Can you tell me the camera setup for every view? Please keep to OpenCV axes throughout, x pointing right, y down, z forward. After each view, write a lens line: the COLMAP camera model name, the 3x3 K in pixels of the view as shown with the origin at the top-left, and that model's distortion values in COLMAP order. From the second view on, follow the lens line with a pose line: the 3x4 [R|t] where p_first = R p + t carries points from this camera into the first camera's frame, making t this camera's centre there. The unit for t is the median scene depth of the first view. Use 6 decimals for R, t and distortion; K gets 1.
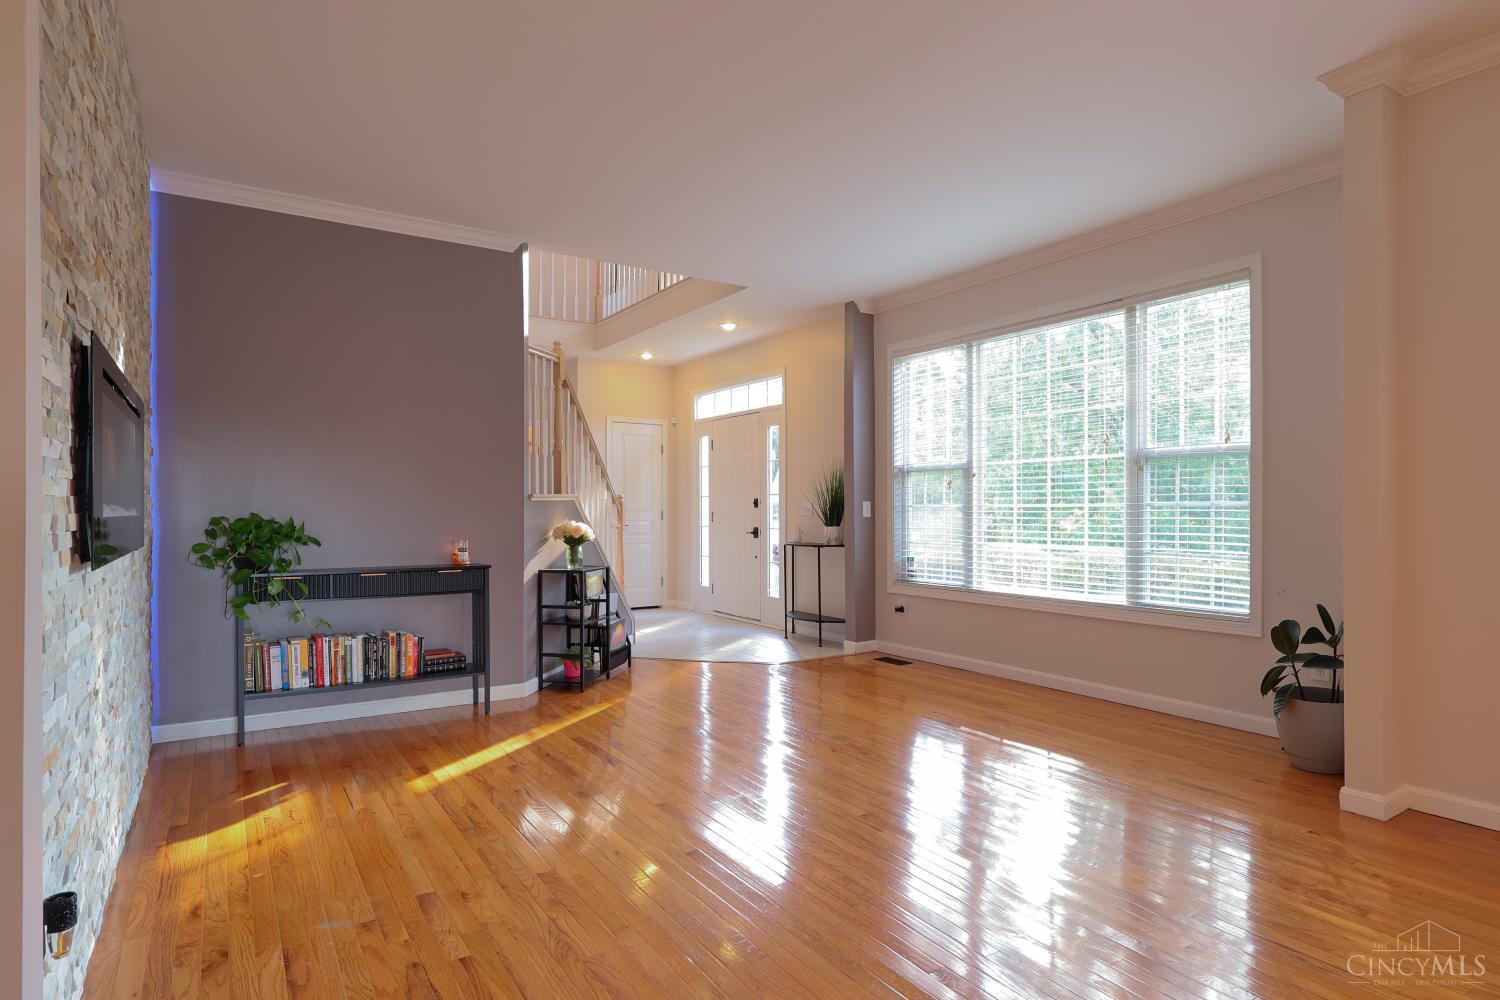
lens RADIAL K [[812.8, 0, 752.6], [0, 812.8, 507.3], [0, 0, 1]] dist [-0.013161, 0.001788]
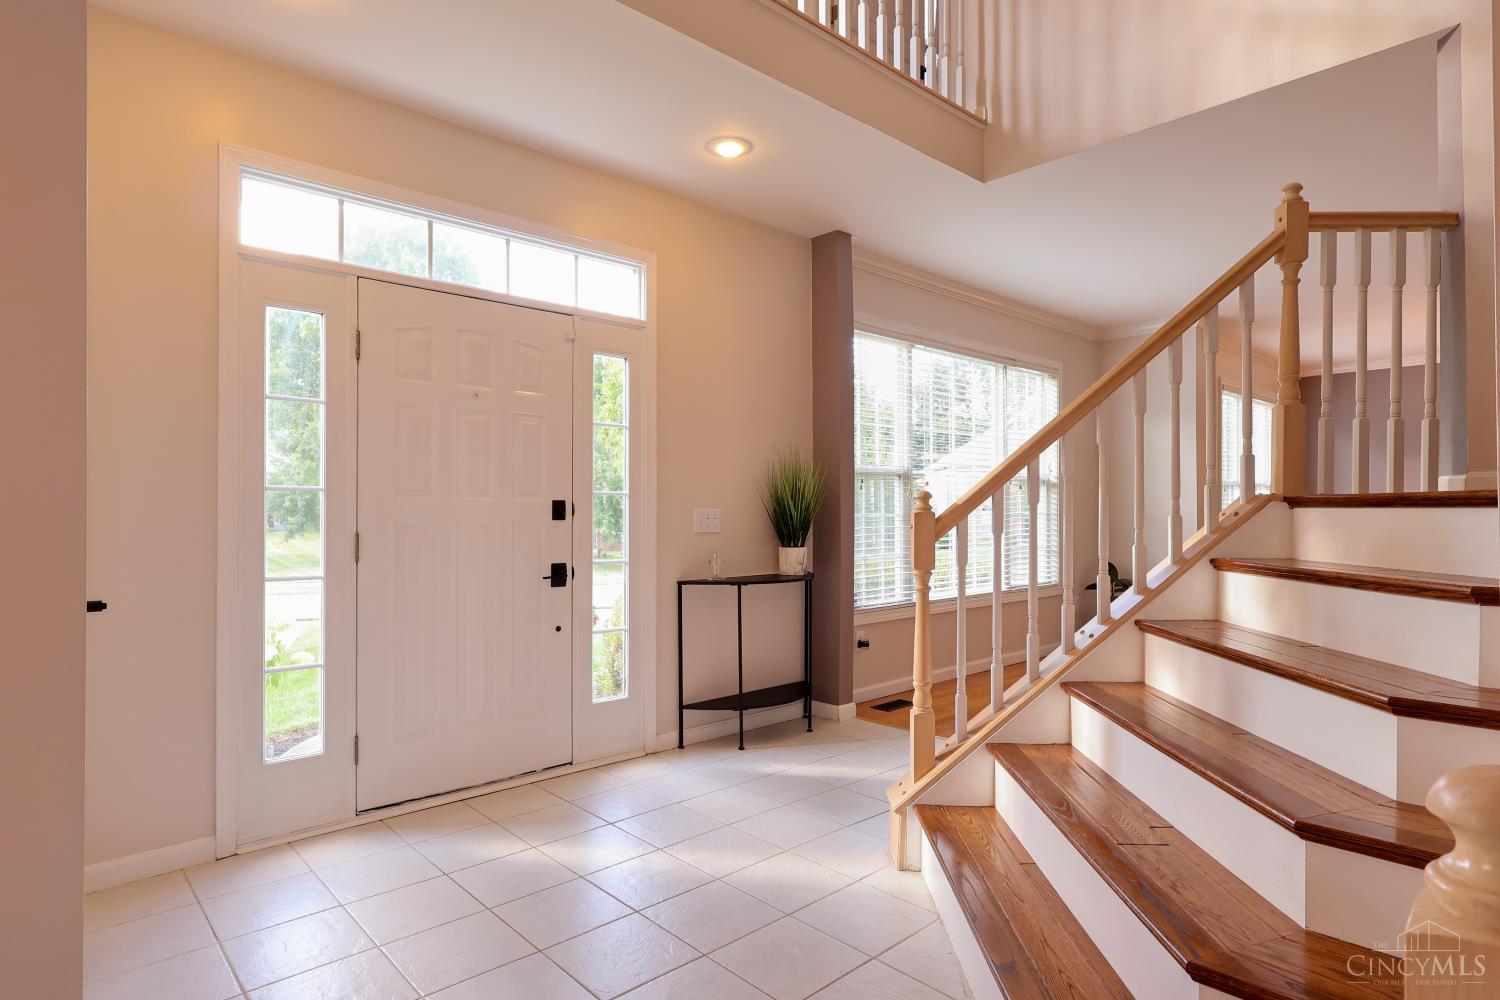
lens RADIAL K [[812.8, 0, 746.7], [0, 812.8, 508.1], [0, 0, 1]] dist [-0.013161, 0.001788]
pose [[-0.153614, 0.001502, 0.988130, -0.504087], [-0.001830, 0.999997, -0.001804, -0.006547], [-0.988129, -0.002086, -0.153611, 1.052727]]
